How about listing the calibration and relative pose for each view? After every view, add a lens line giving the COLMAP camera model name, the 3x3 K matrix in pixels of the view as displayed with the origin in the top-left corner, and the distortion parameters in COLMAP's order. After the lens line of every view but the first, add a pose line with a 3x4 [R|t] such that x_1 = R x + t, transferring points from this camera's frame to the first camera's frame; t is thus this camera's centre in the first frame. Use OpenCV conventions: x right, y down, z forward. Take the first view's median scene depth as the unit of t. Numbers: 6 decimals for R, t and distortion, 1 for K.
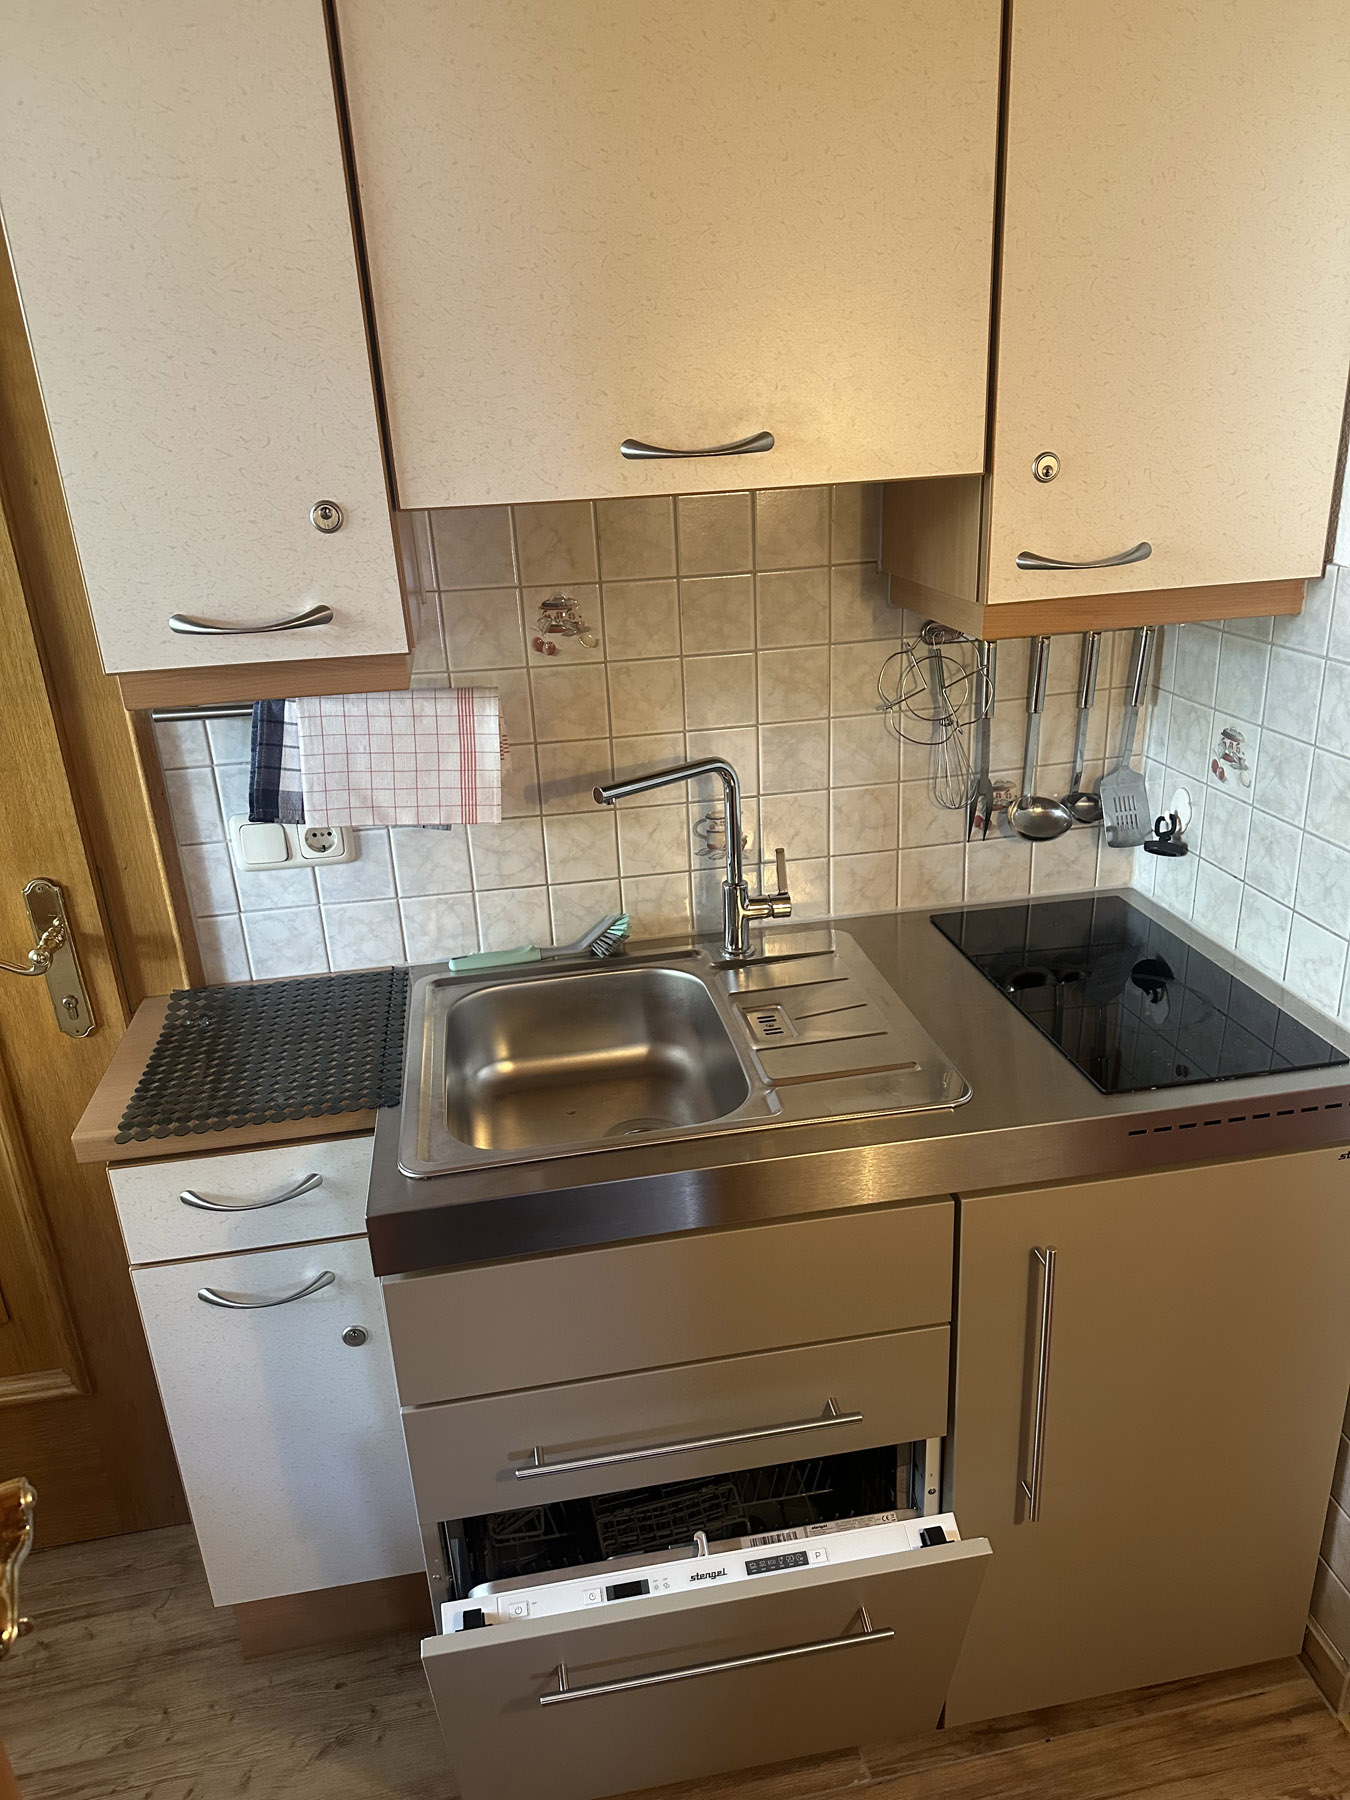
lens RADIAL K [[1268.7, 0, 680.6], [0, 1268.7, 908.9], [0, 0, 1]] dist [0.064779, -0.067820]
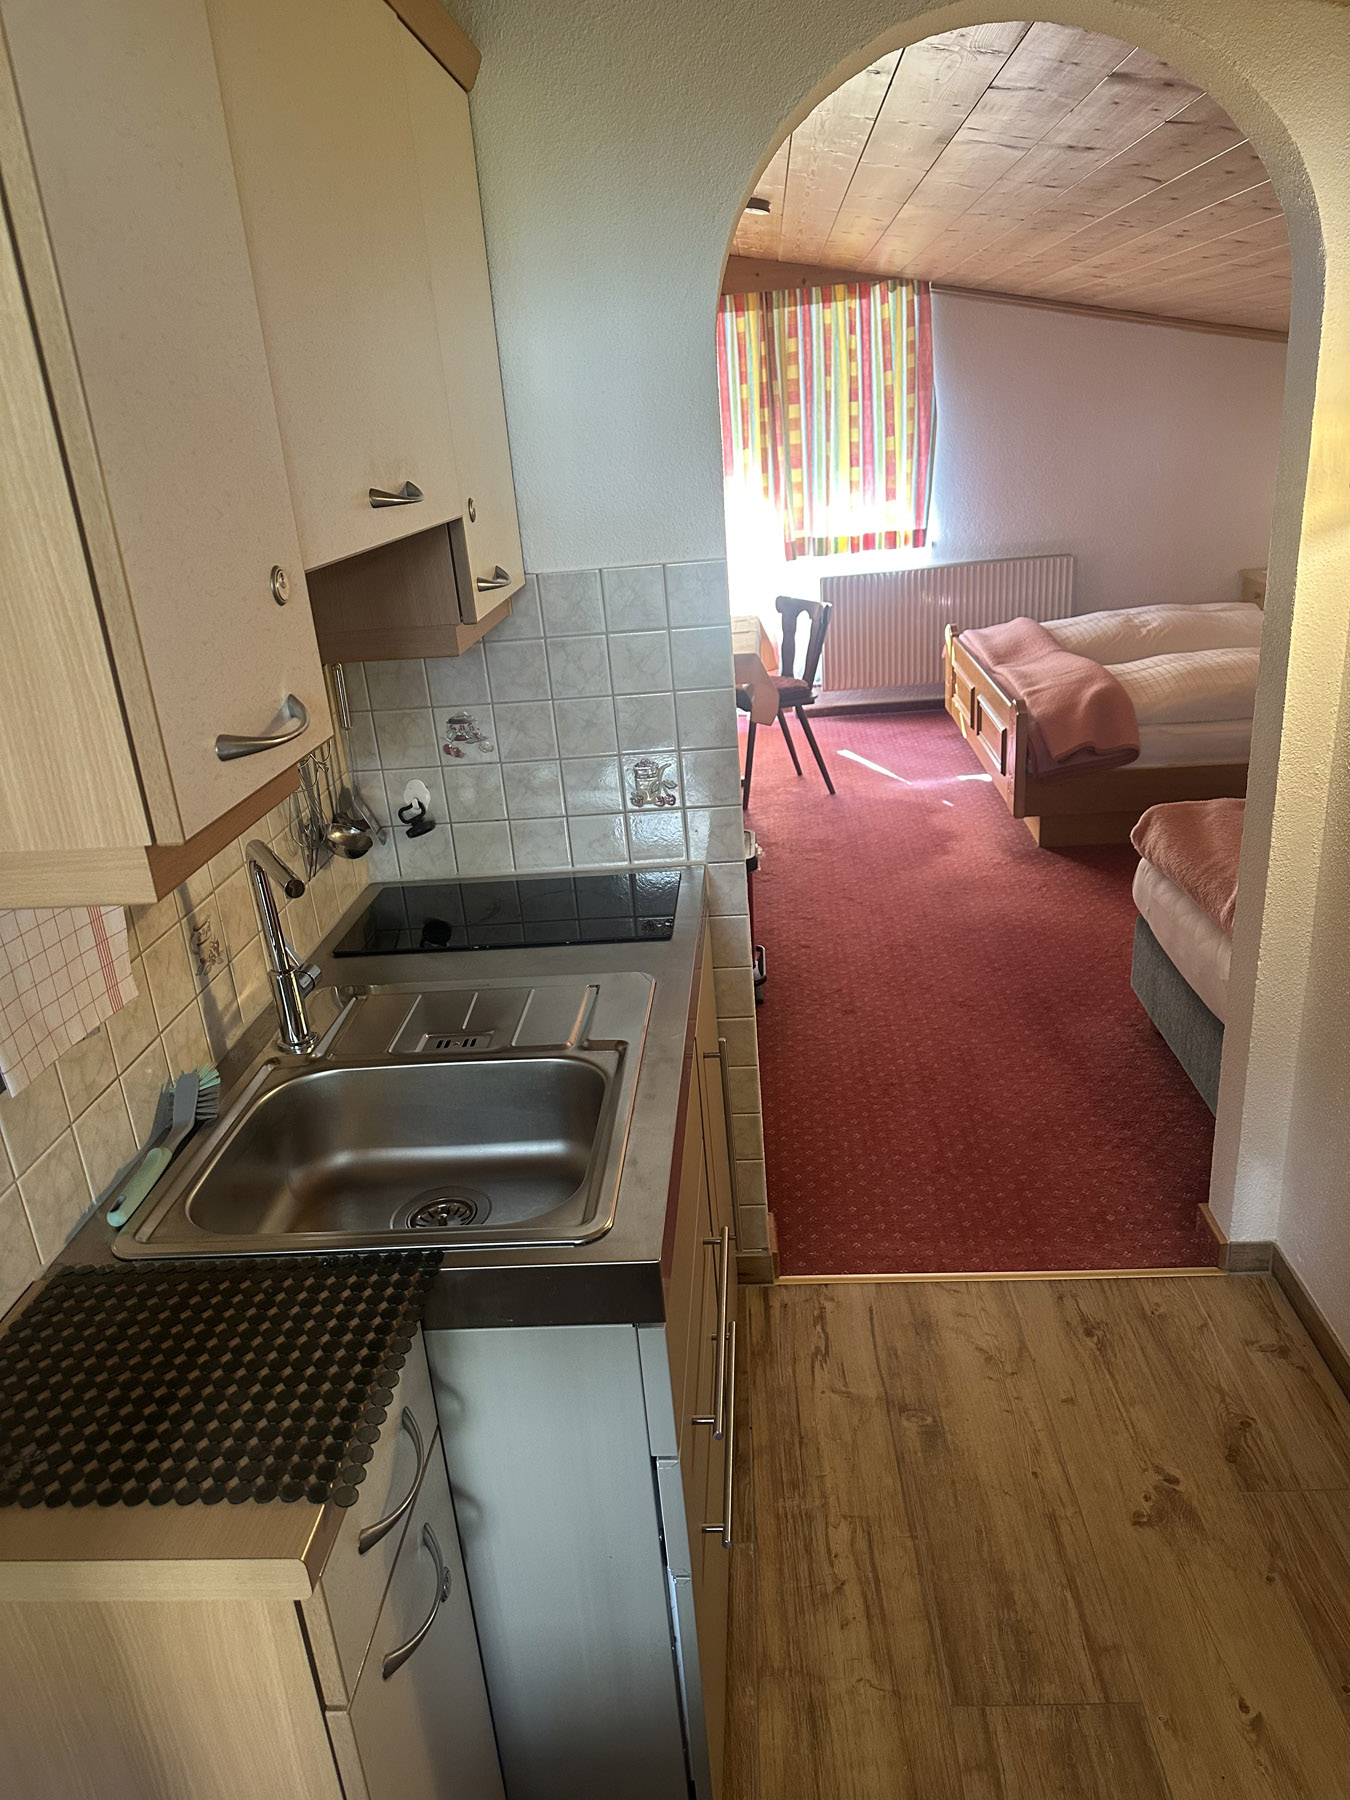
lens RADIAL K [[1268.7, 0, 683.1], [0, 1268.7, 916.6], [0, 0, 1]] dist [0.064779, -0.067820]
pose [[0.224904, -0.330314, 0.916685, -0.775179], [0.420569, 0.881547, 0.214468, -0.141222], [-0.878942, 0.337295, 0.337184, 0.427596]]
